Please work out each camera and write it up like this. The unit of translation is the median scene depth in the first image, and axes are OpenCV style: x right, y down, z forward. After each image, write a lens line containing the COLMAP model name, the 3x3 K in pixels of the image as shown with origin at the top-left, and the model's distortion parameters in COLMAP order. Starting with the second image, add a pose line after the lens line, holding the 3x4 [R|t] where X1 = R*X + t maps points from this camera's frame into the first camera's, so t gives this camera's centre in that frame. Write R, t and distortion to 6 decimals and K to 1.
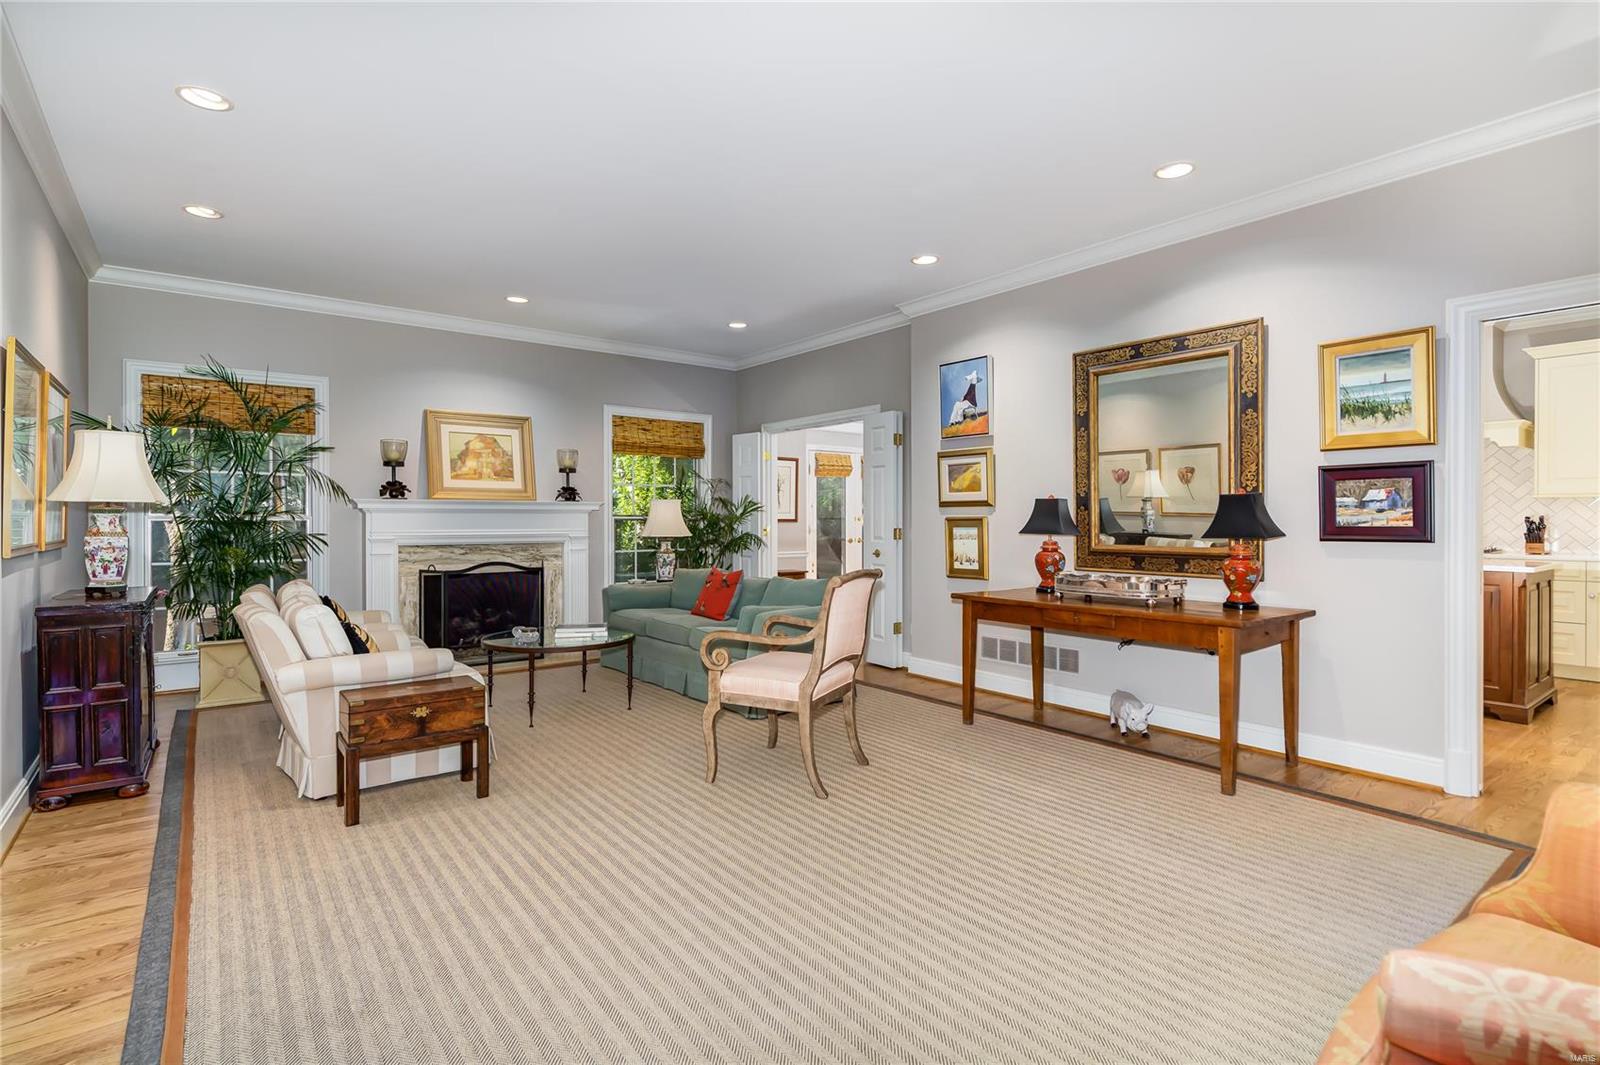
lens RADIAL K [[812.1, 0, 765.7], [0, 812.1, 526.0], [0, 0, 1]] dist [0.009689, 0.001006]
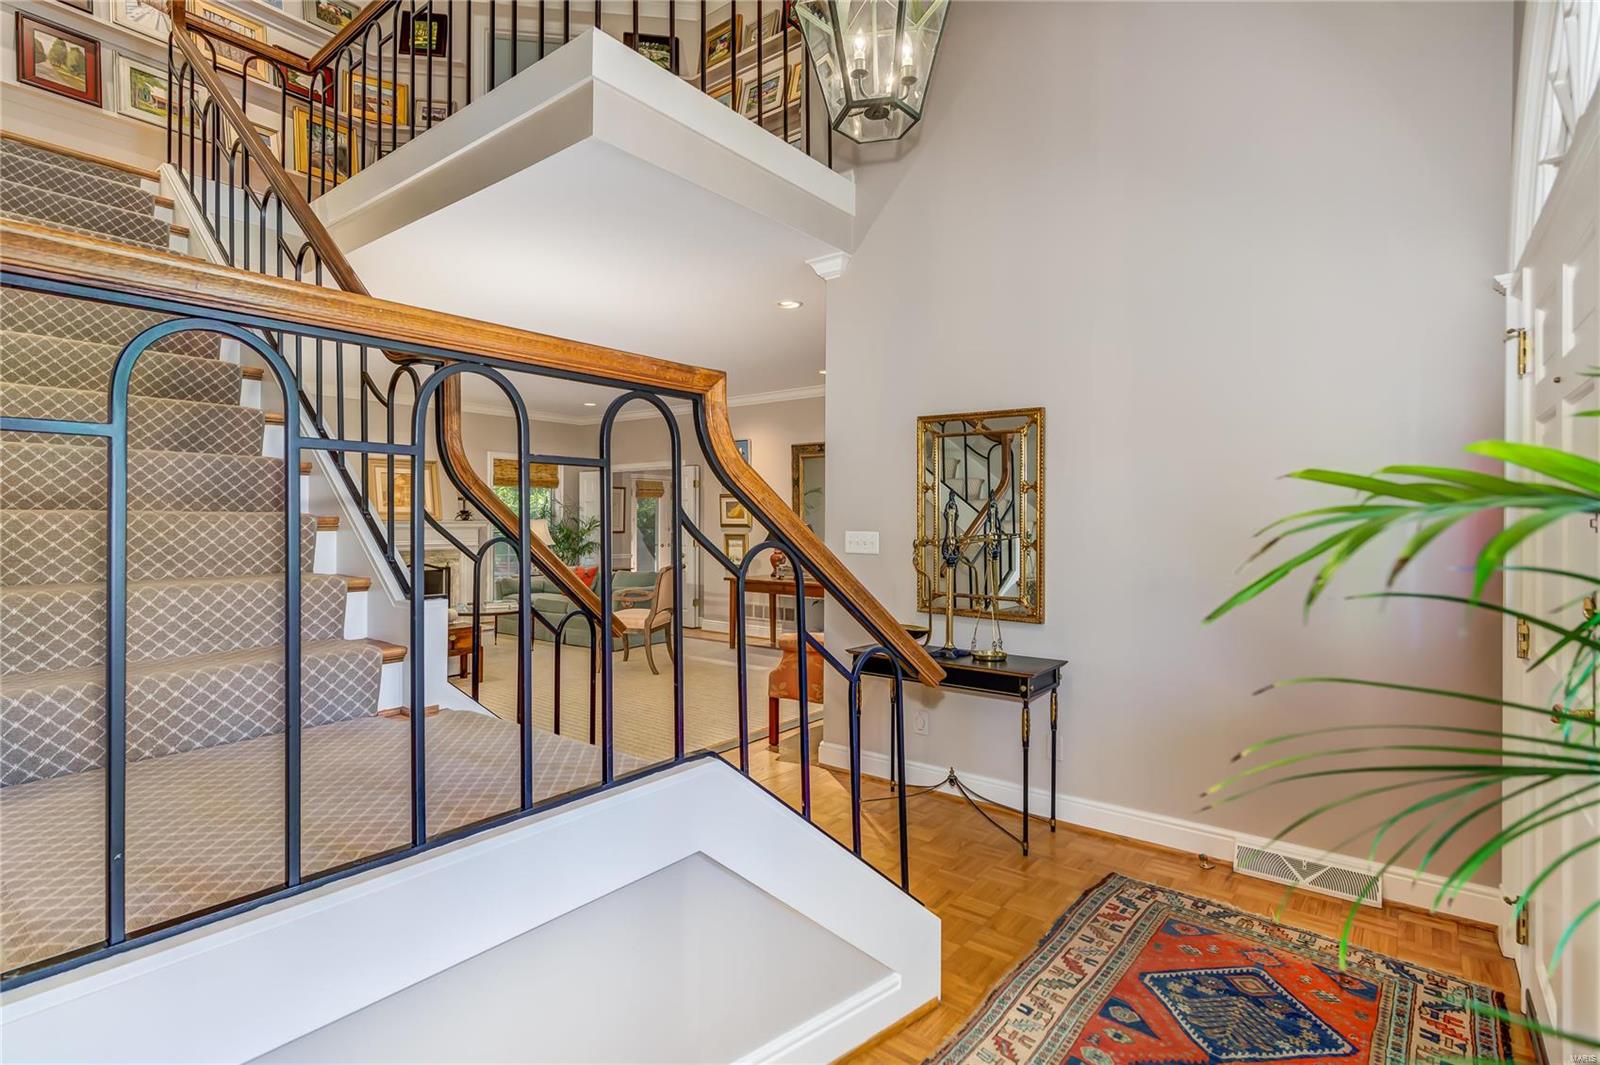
lens RADIAL K [[812.1, 0, 794.6], [0, 812.1, 524.1], [0, 0, 1]] dist [0.009689, 0.001006]
pose [[0.962485, 0.003442, 0.271313, -0.082433], [-0.002452, 0.999989, -0.003986, -0.021727], [-0.271323, 0.003171, 0.962483, -0.580344]]
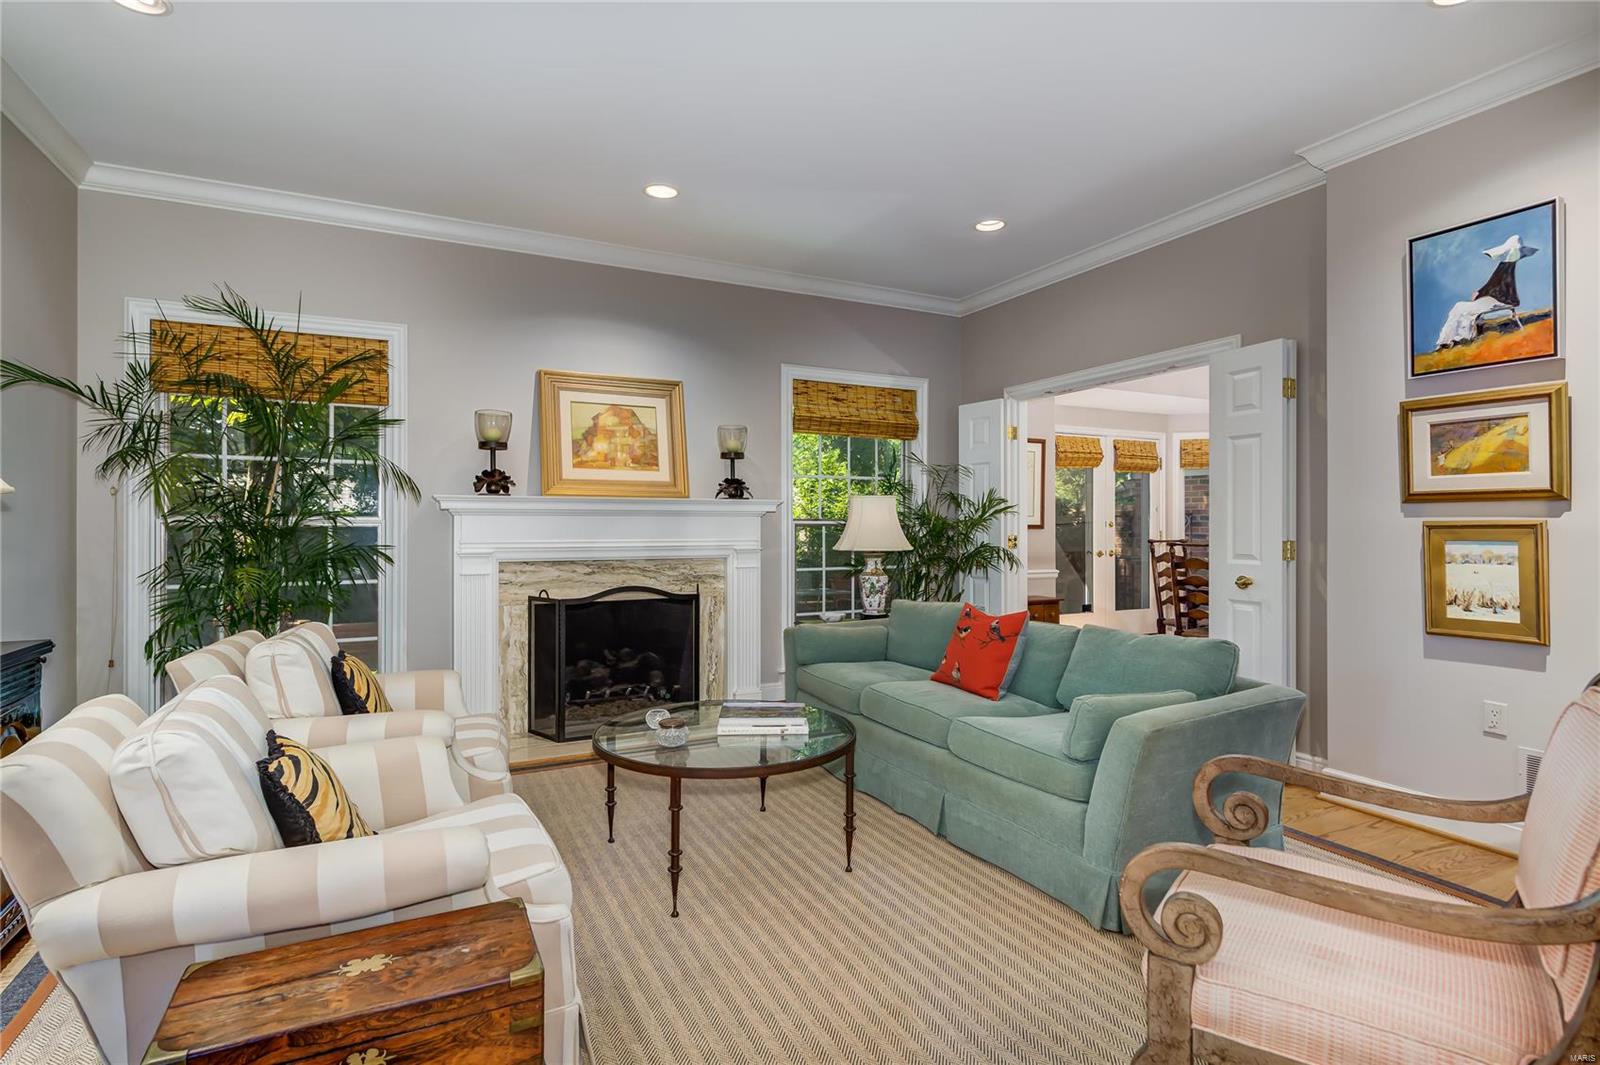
lens RADIAL K [[812.1, 0, 759.0], [0, 812.1, 522.3], [0, 0, 1]] dist [0.009689, 0.001006]
pose [[0.981464, 0.000259, -0.191648, -0.097390], [-0.002307, 0.999943, -0.010460, -0.003450], [0.191634, 0.010708, 0.981408, 0.355795]]
